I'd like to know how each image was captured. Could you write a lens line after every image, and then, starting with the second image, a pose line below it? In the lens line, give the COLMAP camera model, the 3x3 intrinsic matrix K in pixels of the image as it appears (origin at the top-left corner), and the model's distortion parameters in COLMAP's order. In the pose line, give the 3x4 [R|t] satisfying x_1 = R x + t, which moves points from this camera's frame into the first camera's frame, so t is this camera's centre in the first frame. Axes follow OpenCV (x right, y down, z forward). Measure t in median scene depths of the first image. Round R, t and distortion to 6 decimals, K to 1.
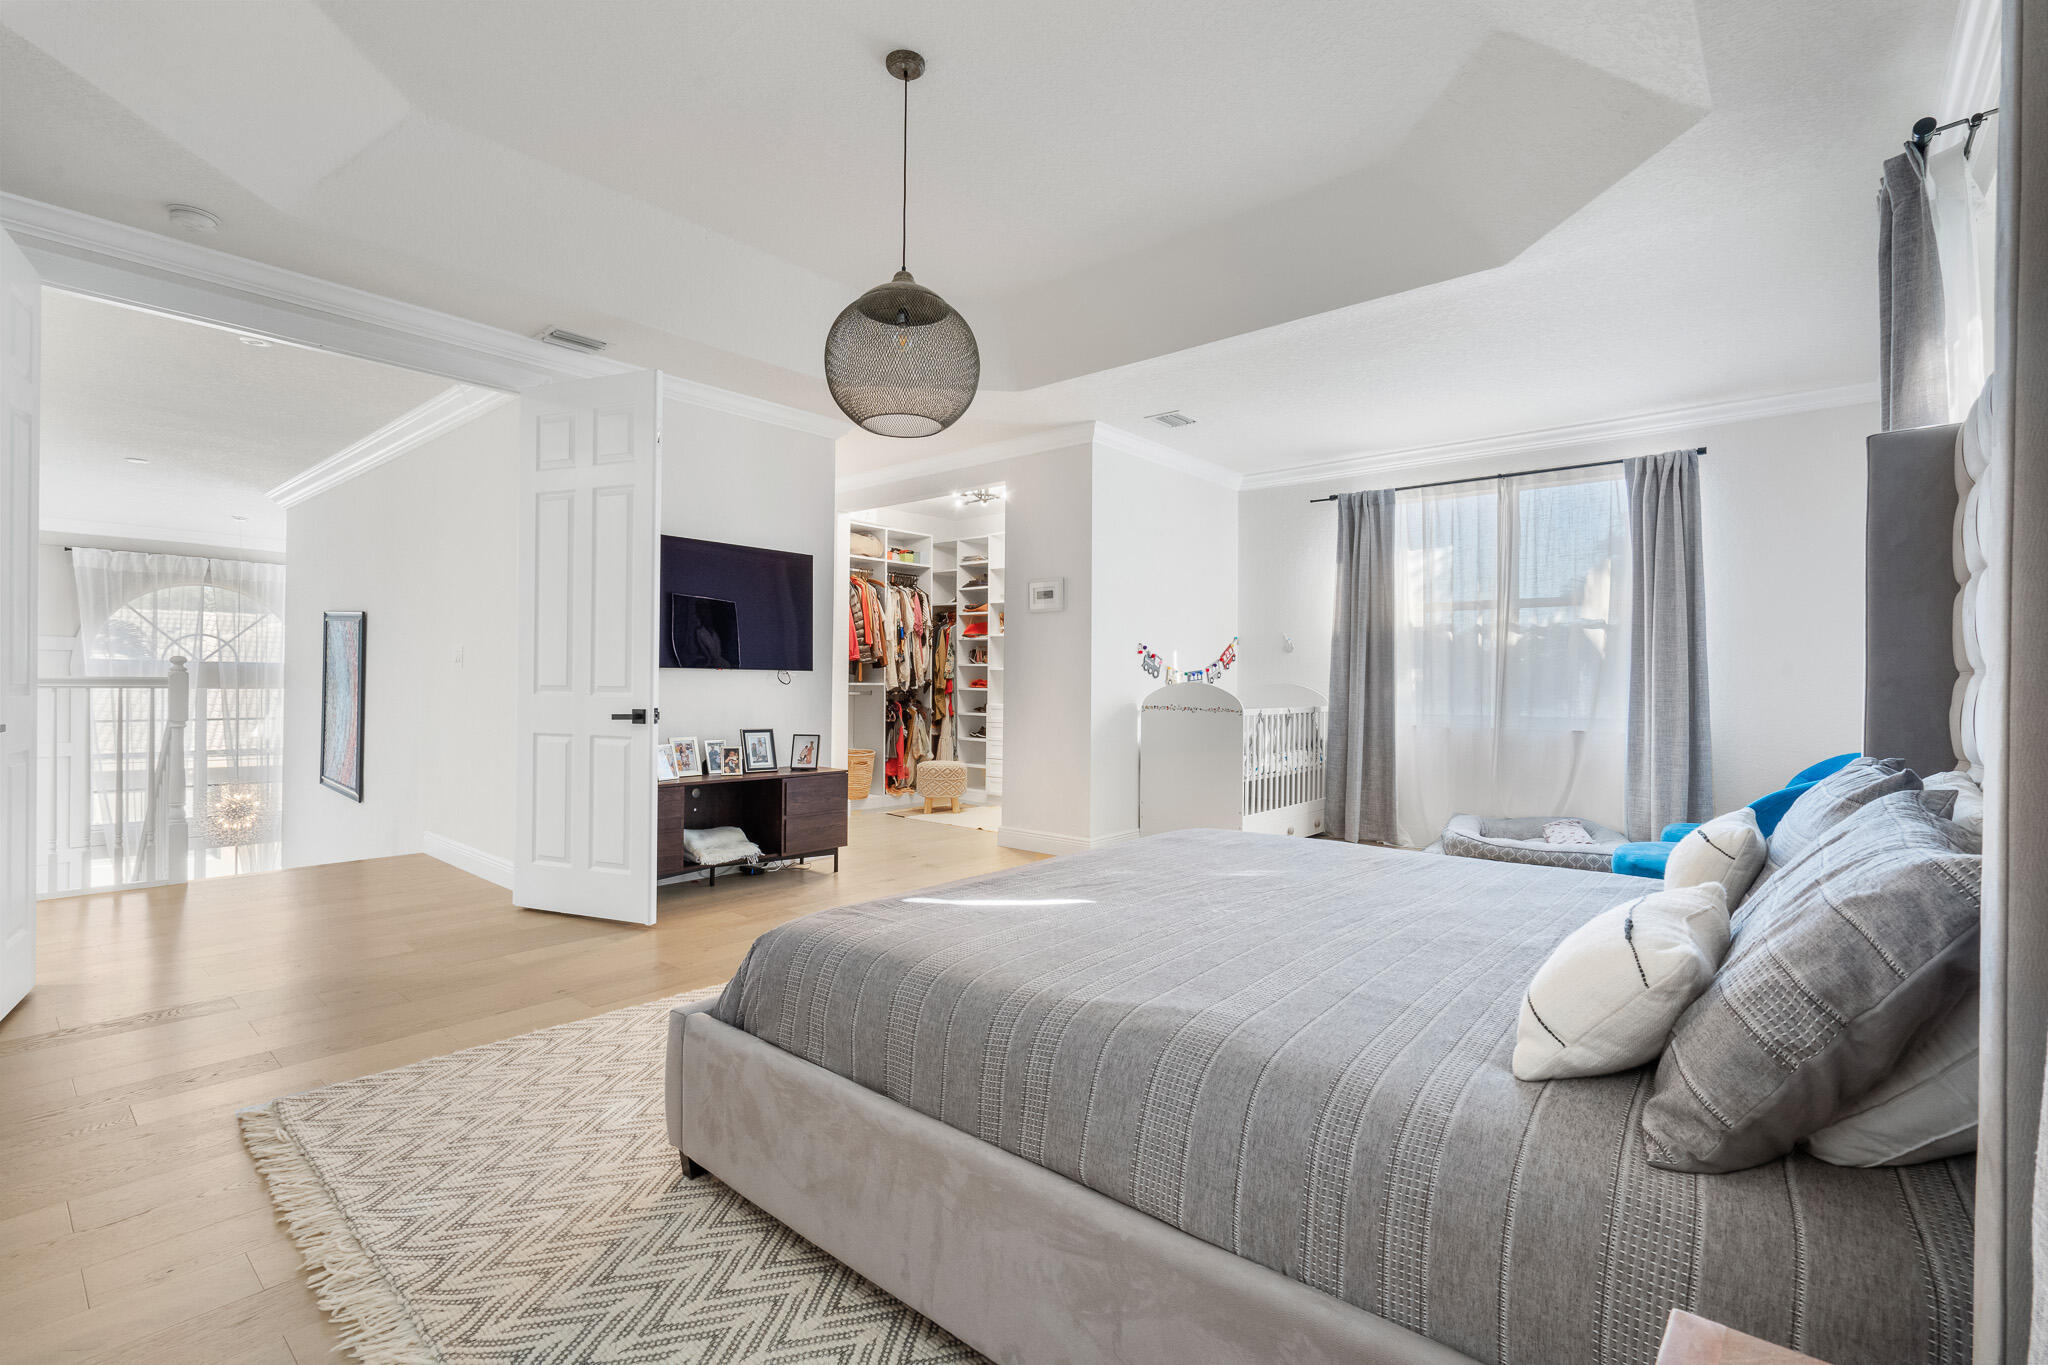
lens RADIAL K [[920.8, 0, 1019.7], [0, 920.8, 678.1], [0, 0, 1]] dist [-0.005225, 0.002858]
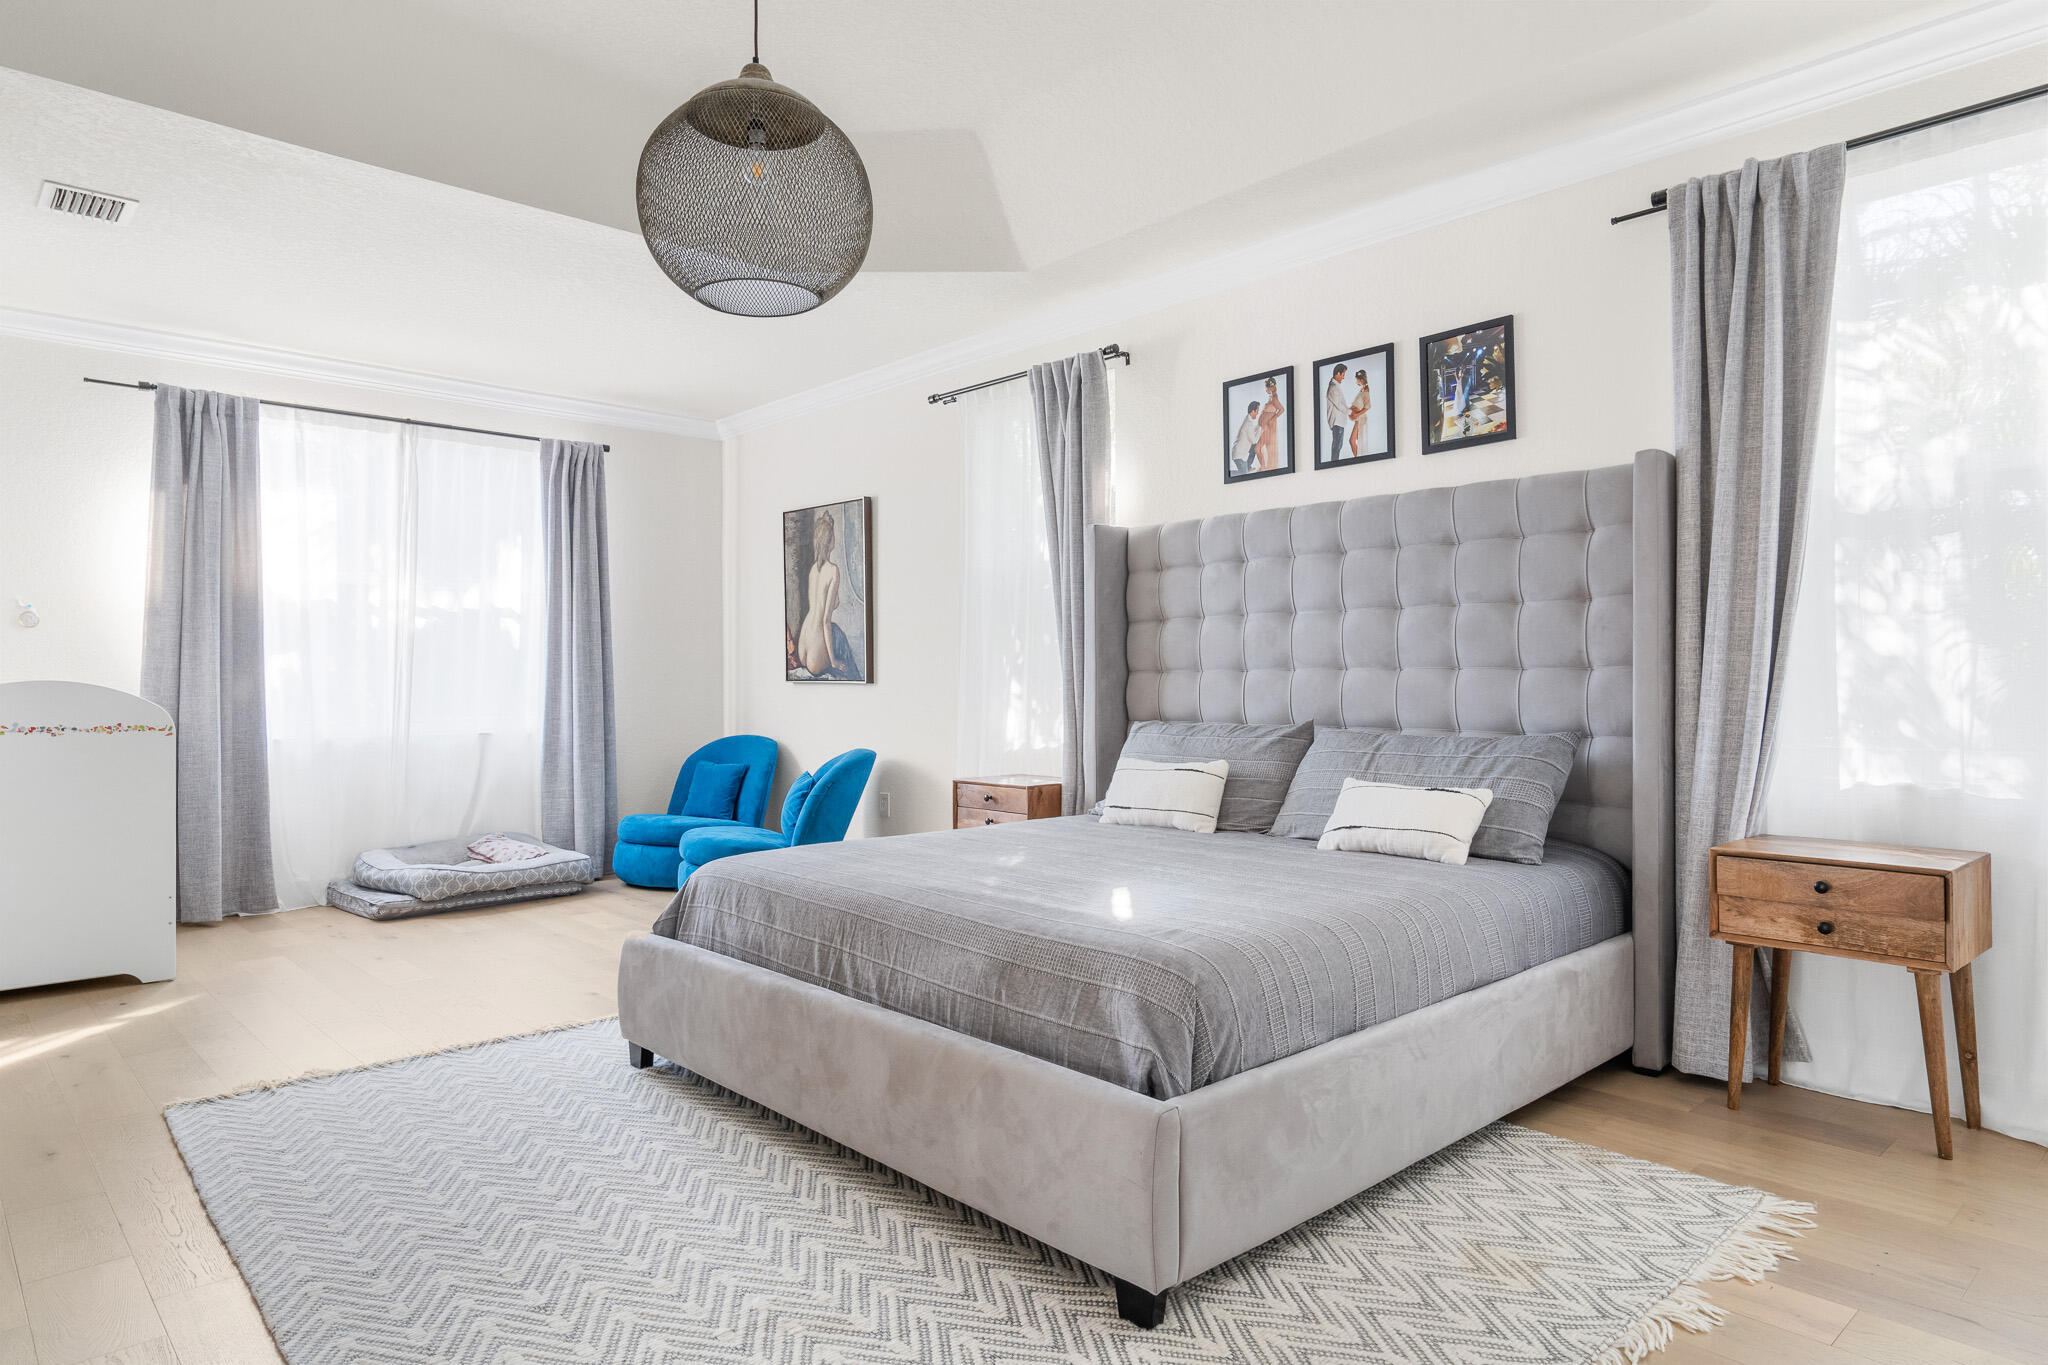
lens RADIAL K [[1215.4, 0, 1027.2], [0, 1215.4, 683.5], [0, 0, 1]] dist [0.006278, 0.001445]
pose [[0.110973, -0.007663, 0.993794, -0.488620], [-0.001504, 0.999968, 0.007879, 0.000425], [-0.993822, -0.002369, 0.110957, 0.353320]]
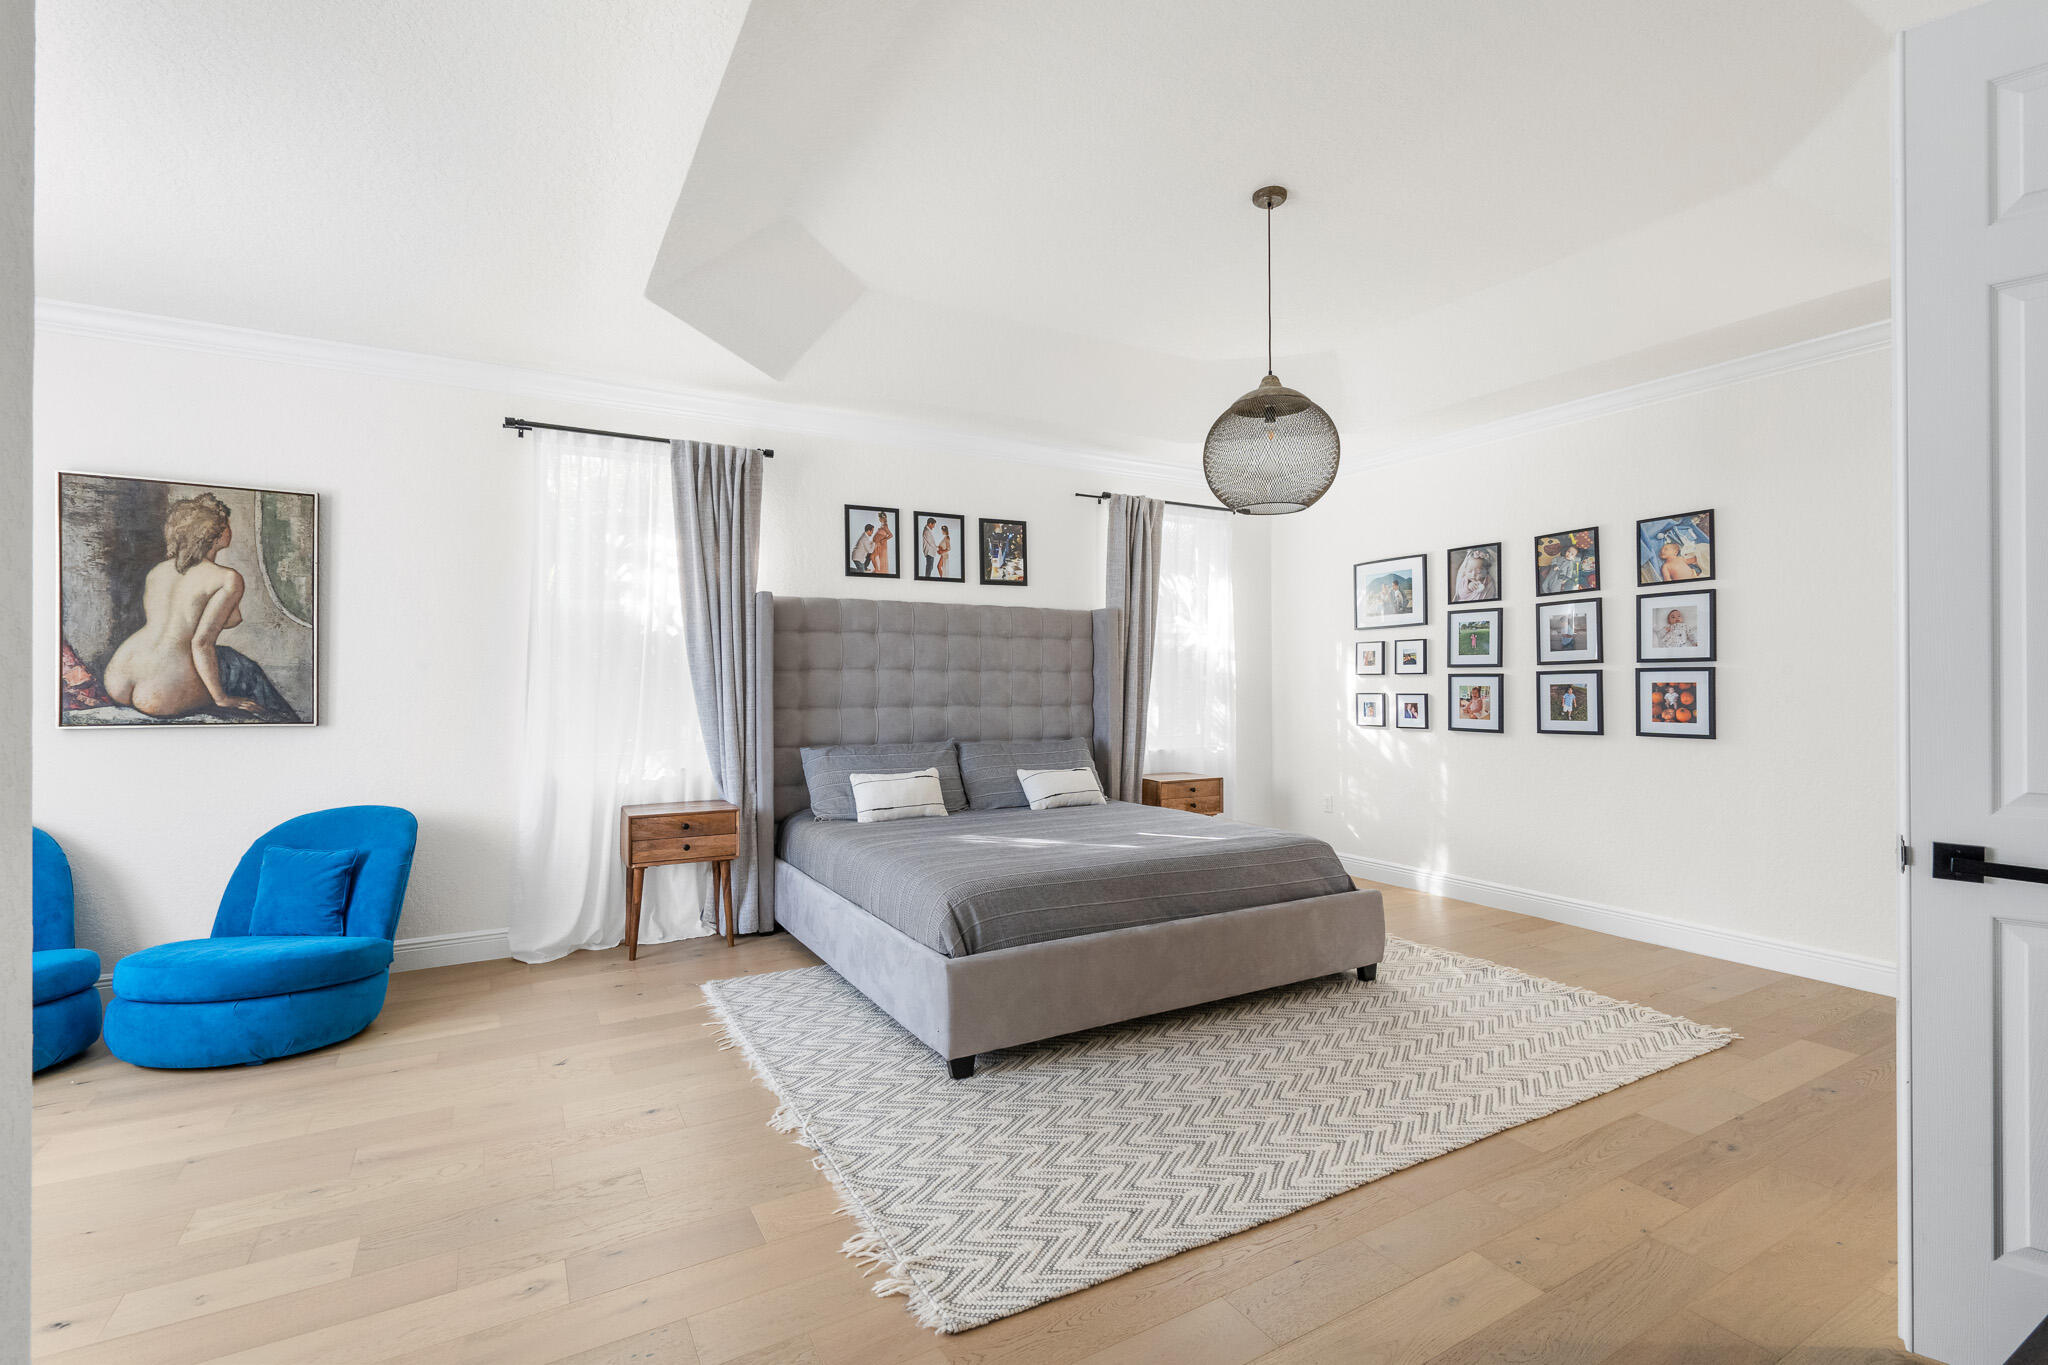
lens RADIAL K [[920.8, 0, 1025.1], [0, 920.8, 680.1], [0, 0, 1]] dist [-0.005225, 0.002858]
pose [[-0.943163, -0.003771, 0.332310, -0.110480], [-0.006440, 0.999955, -0.006931, -0.023092], [-0.332269, -0.008677, -0.943145, 1.091720]]
